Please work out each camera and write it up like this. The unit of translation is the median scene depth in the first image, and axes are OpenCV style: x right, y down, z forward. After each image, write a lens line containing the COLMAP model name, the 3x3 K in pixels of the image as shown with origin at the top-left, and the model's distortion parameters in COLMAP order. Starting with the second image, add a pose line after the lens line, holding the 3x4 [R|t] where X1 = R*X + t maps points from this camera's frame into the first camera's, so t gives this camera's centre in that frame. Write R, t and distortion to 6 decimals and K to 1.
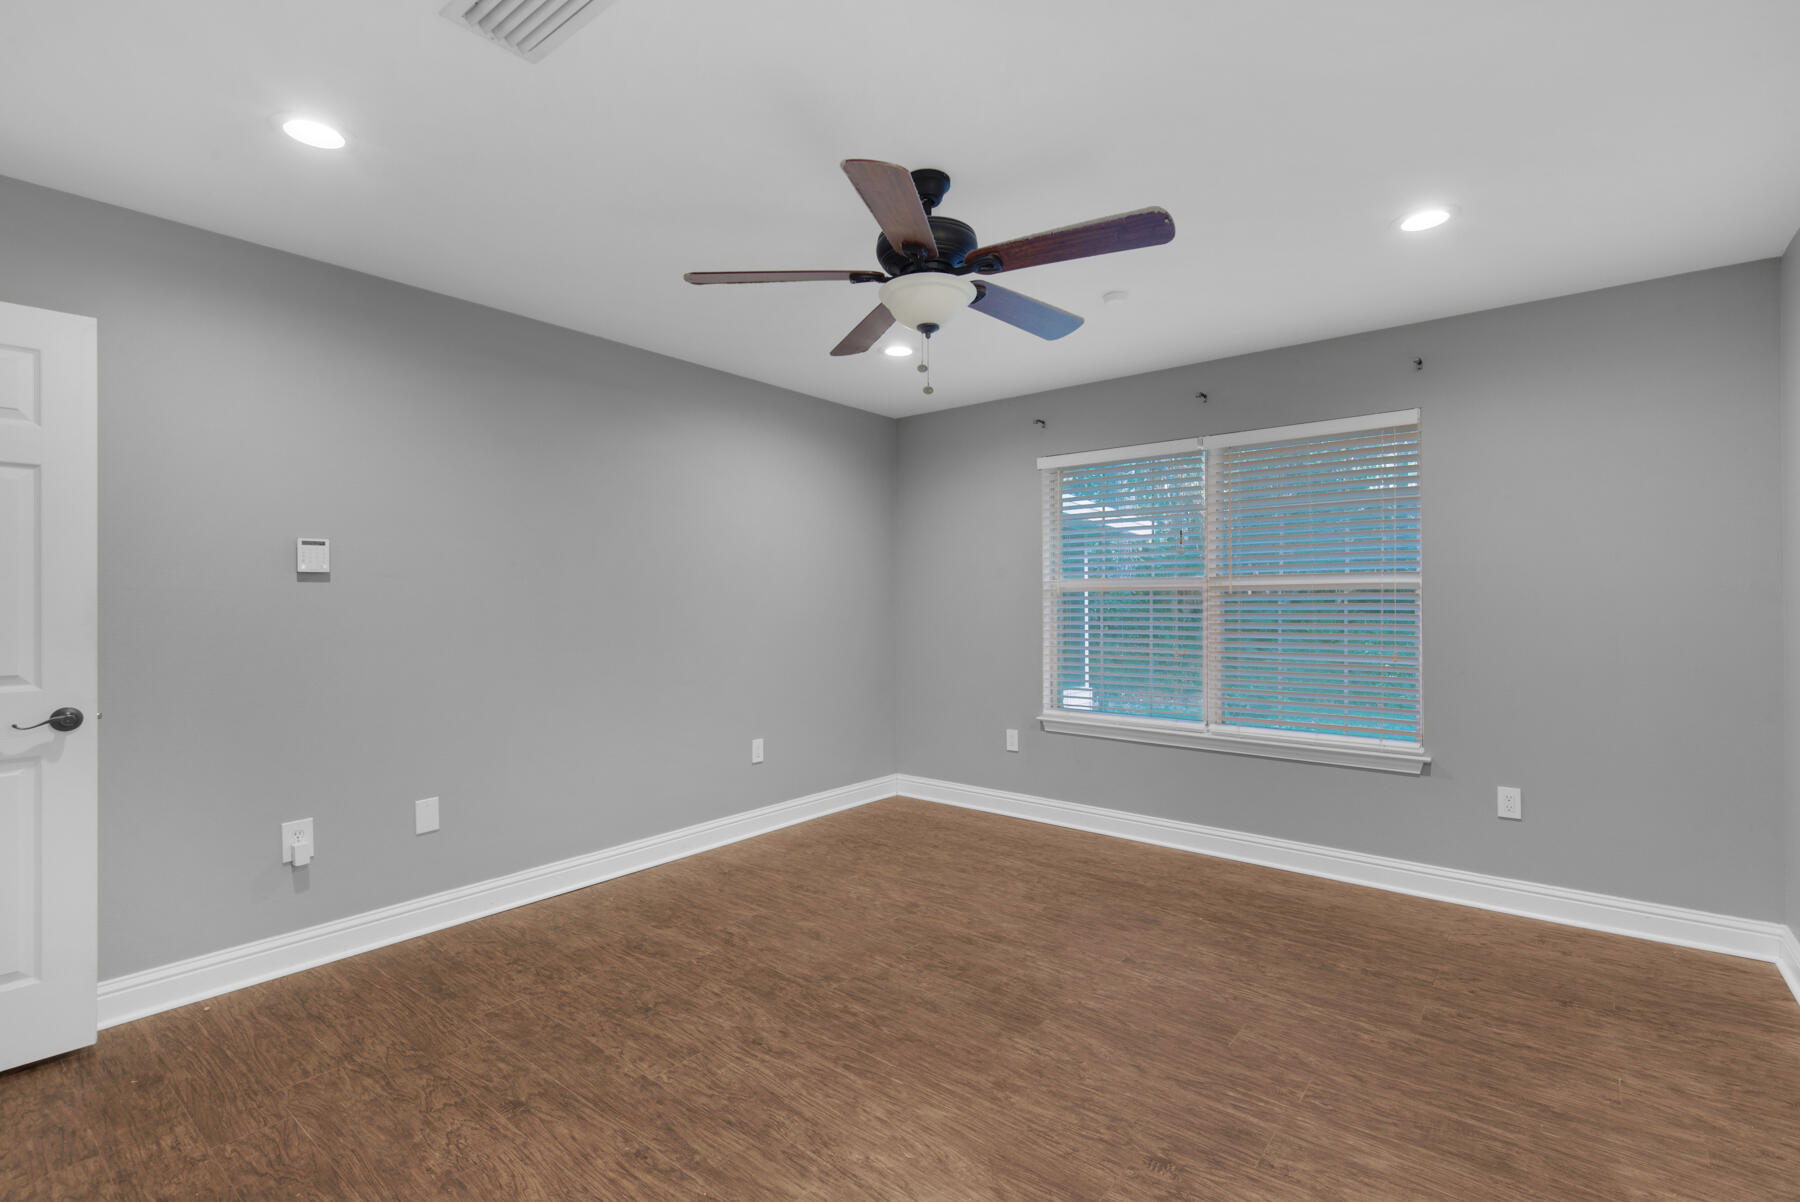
lens RADIAL K [[827.7, 0, 886.2], [0, 827.7, 590.2], [0, 0, 1]] dist [0.026771, -0.013090]
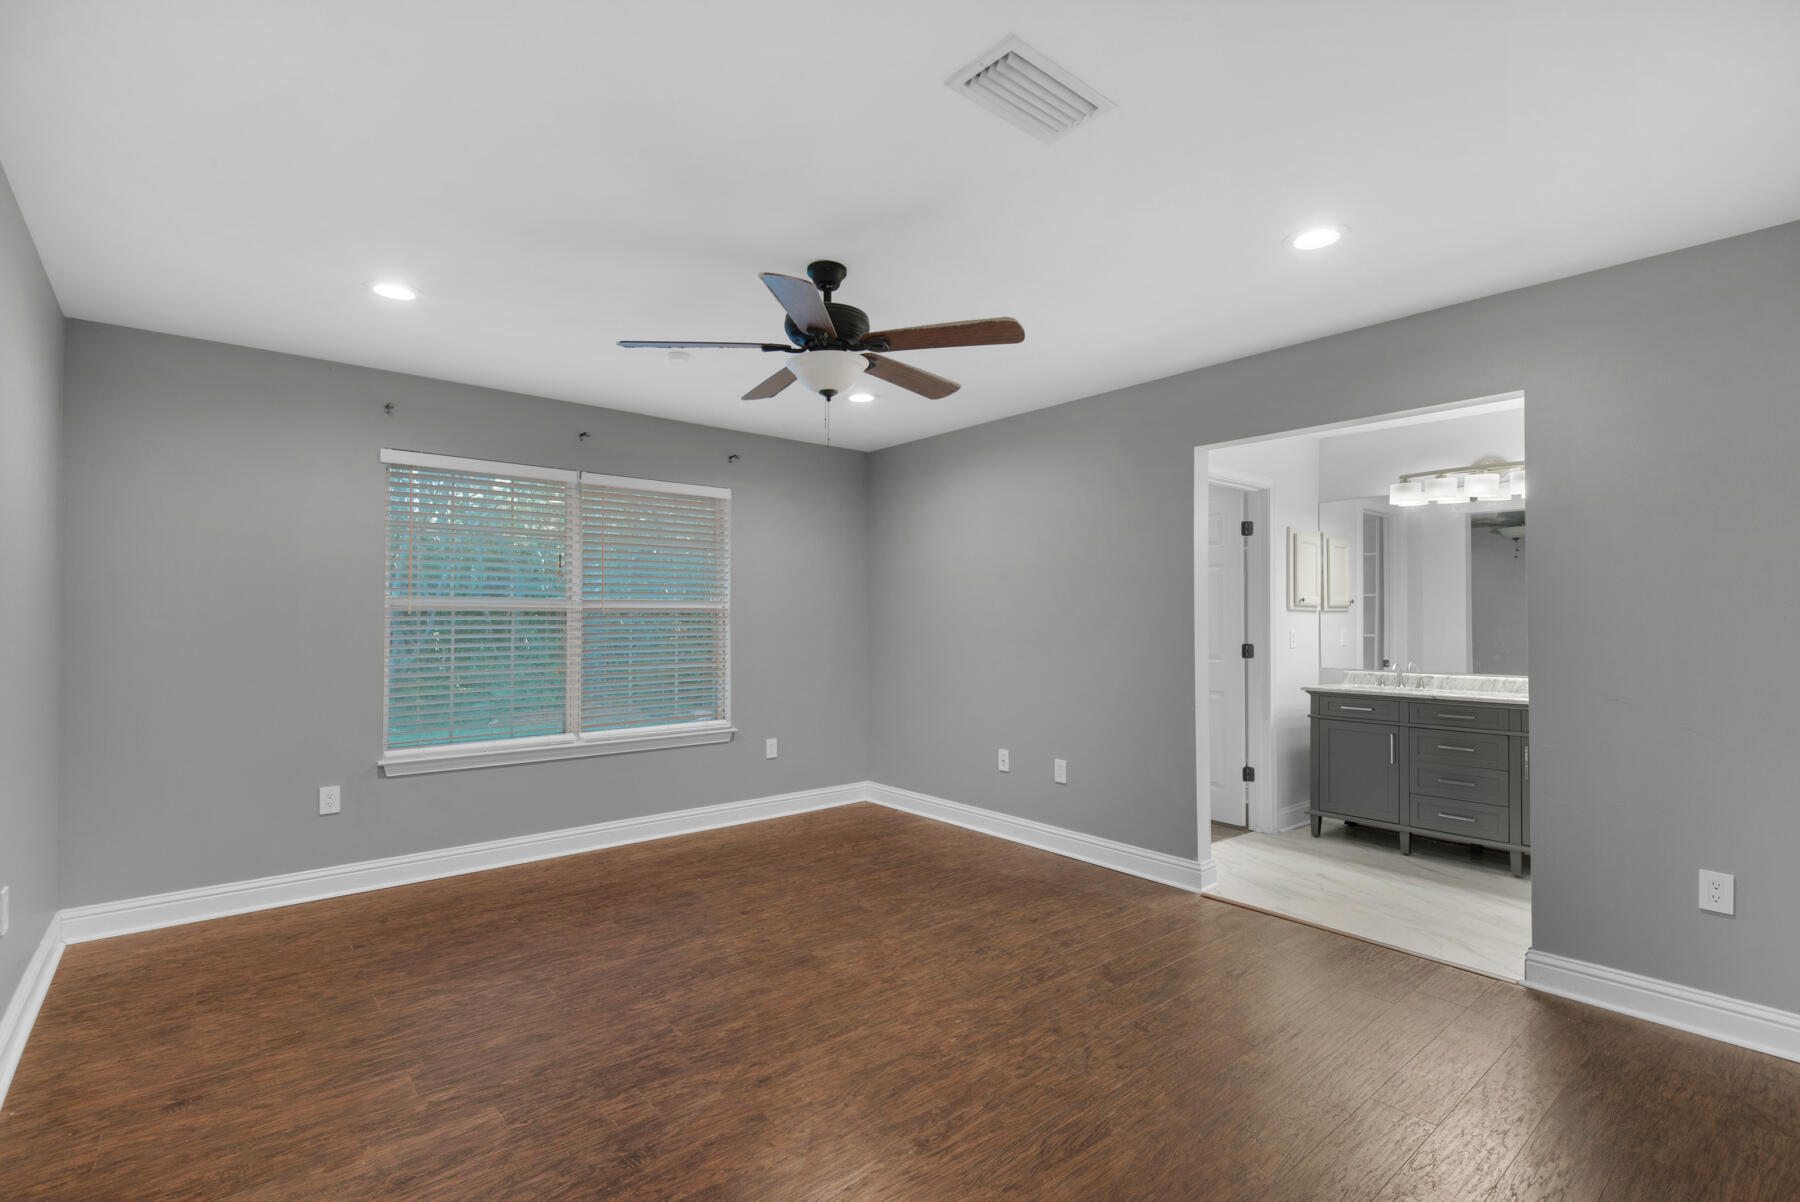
lens RADIAL K [[827.7, 0, 902.1], [0, 827.7, 605.1], [0, 0, 1]] dist [0.026771, -0.013090]
pose [[0.183027, 0.019032, 0.982924, -0.823810], [-0.013537, 0.999767, -0.016838, 0.004838], [-0.983015, -0.010224, 0.183242, 0.508604]]
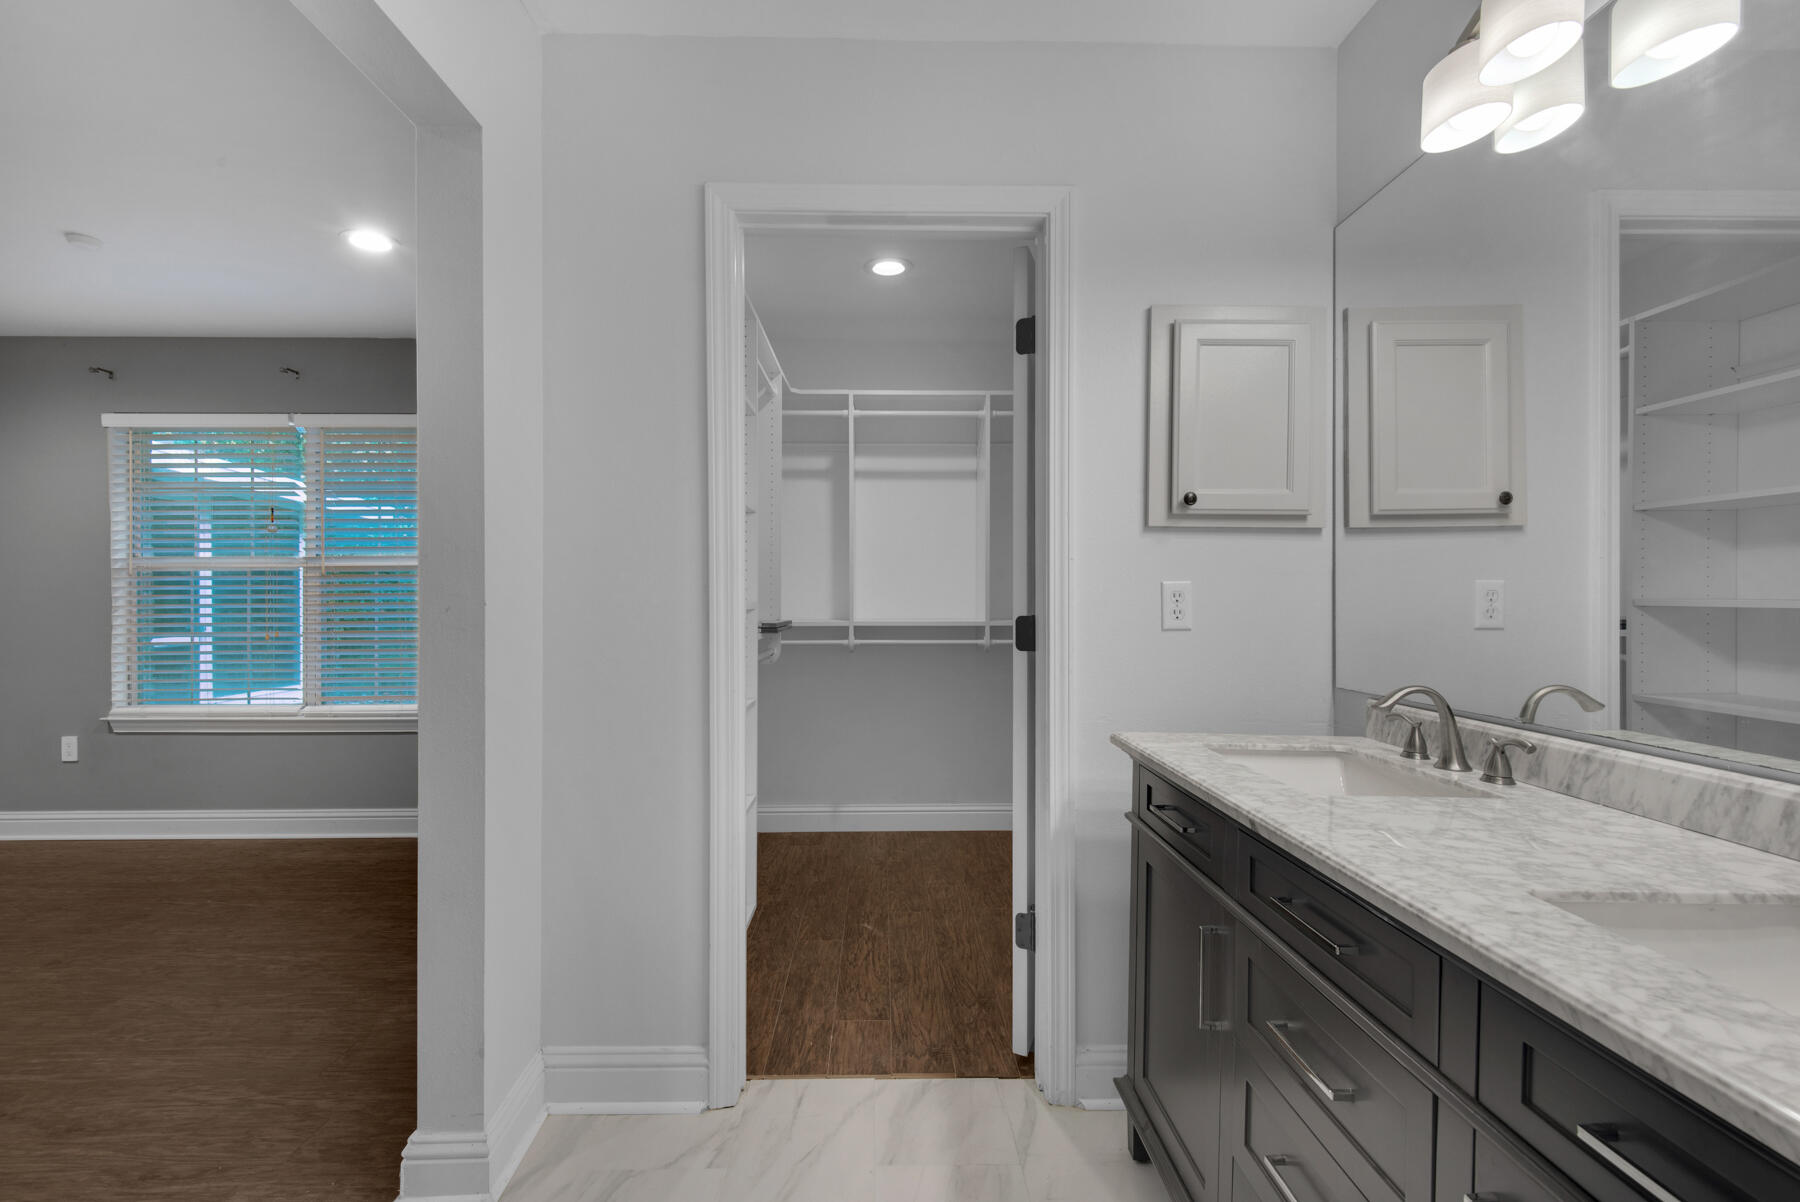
lens RADIAL K [[827.7, 0, 895.1], [0, 827.7, 598.7], [0, 0, 1]] dist [0.026771, -0.013090]
pose [[0.760843, -0.000748, 0.648936, 0.369012], [-0.007438, 0.999924, 0.009874, 0.024345], [-0.648894, -0.012339, 0.760779, -0.280082]]
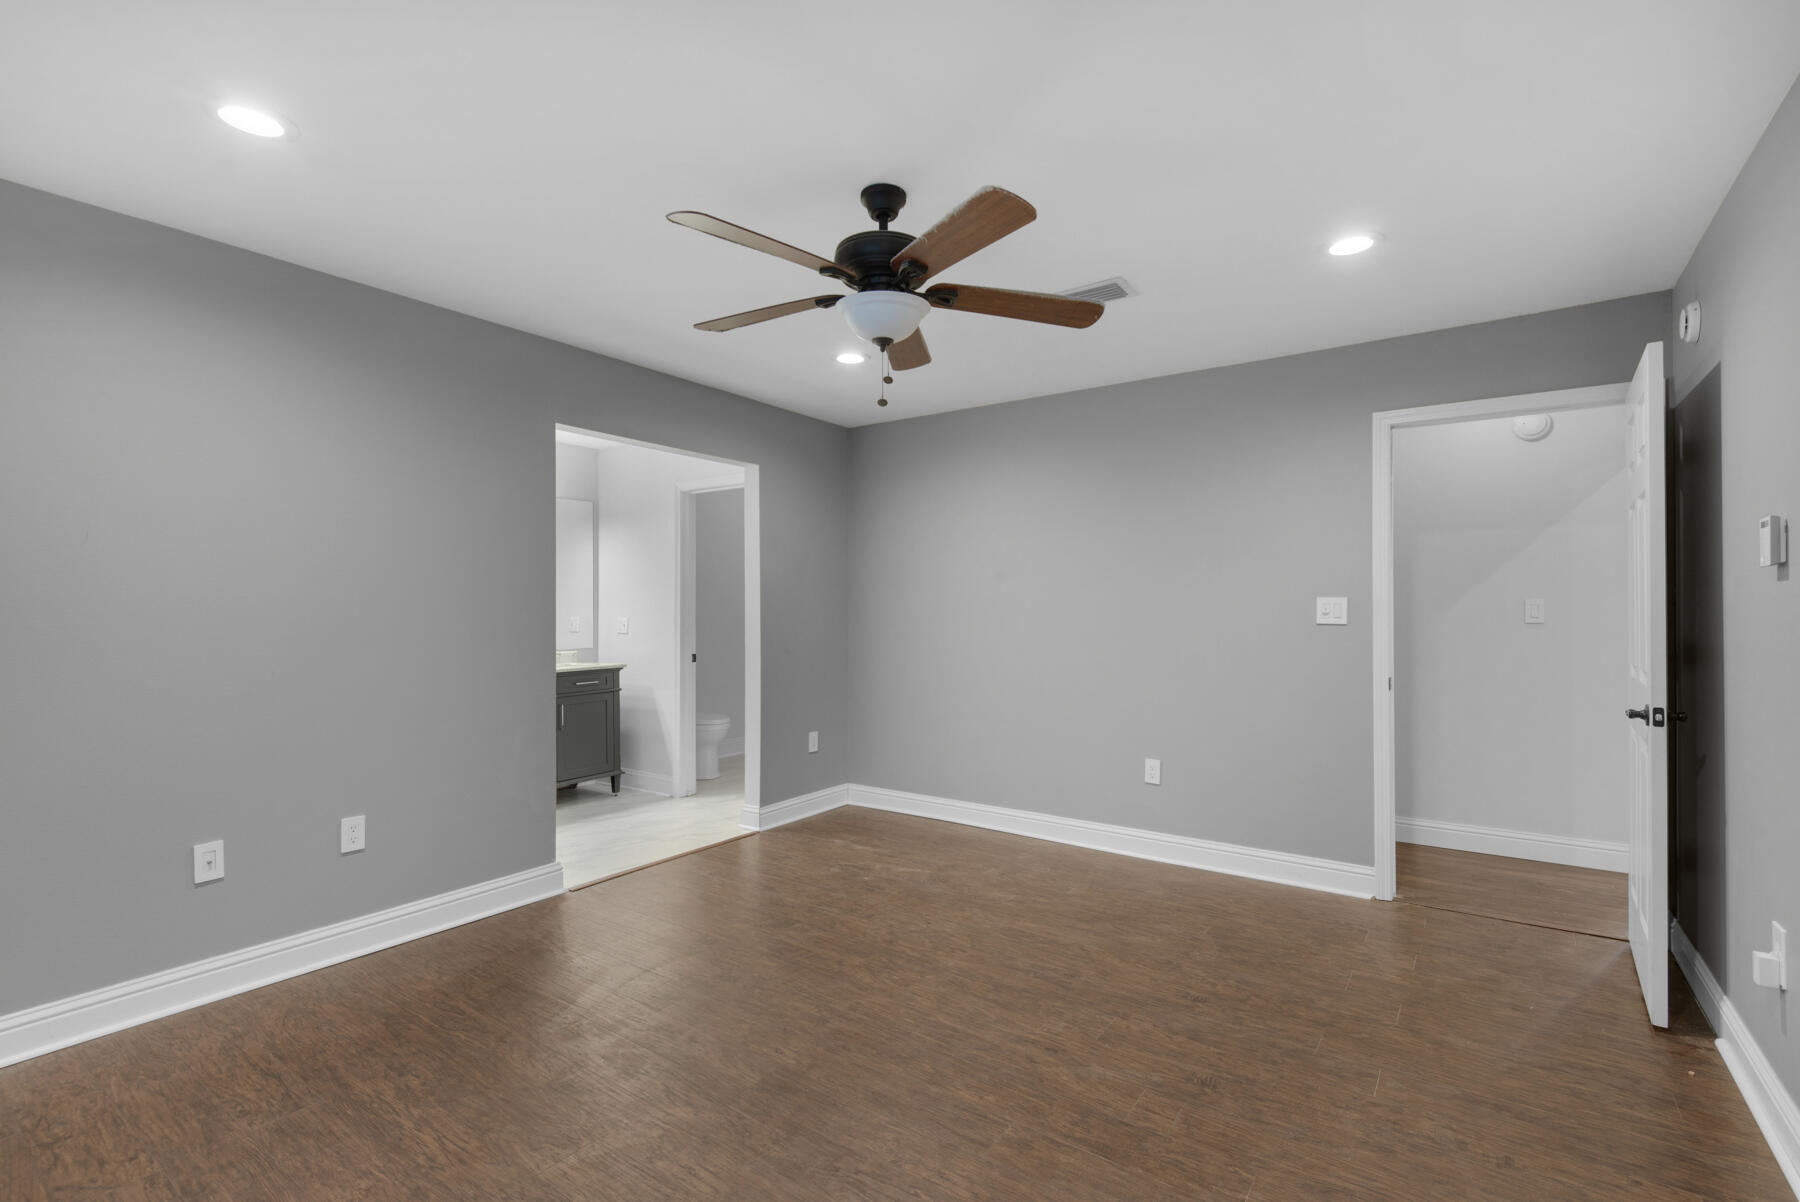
lens RADIAL K [[827.7, 0, 898.4], [0, 827.7, 610.7], [0, 0, 1]] dist [0.026771, -0.013090]
pose [[-0.997204, -0.000188, -0.074732, 0.080984], [0.000296, 0.999979, -0.006463, 0.010554], [0.074732, -0.006467, -0.997183, 1.516284]]
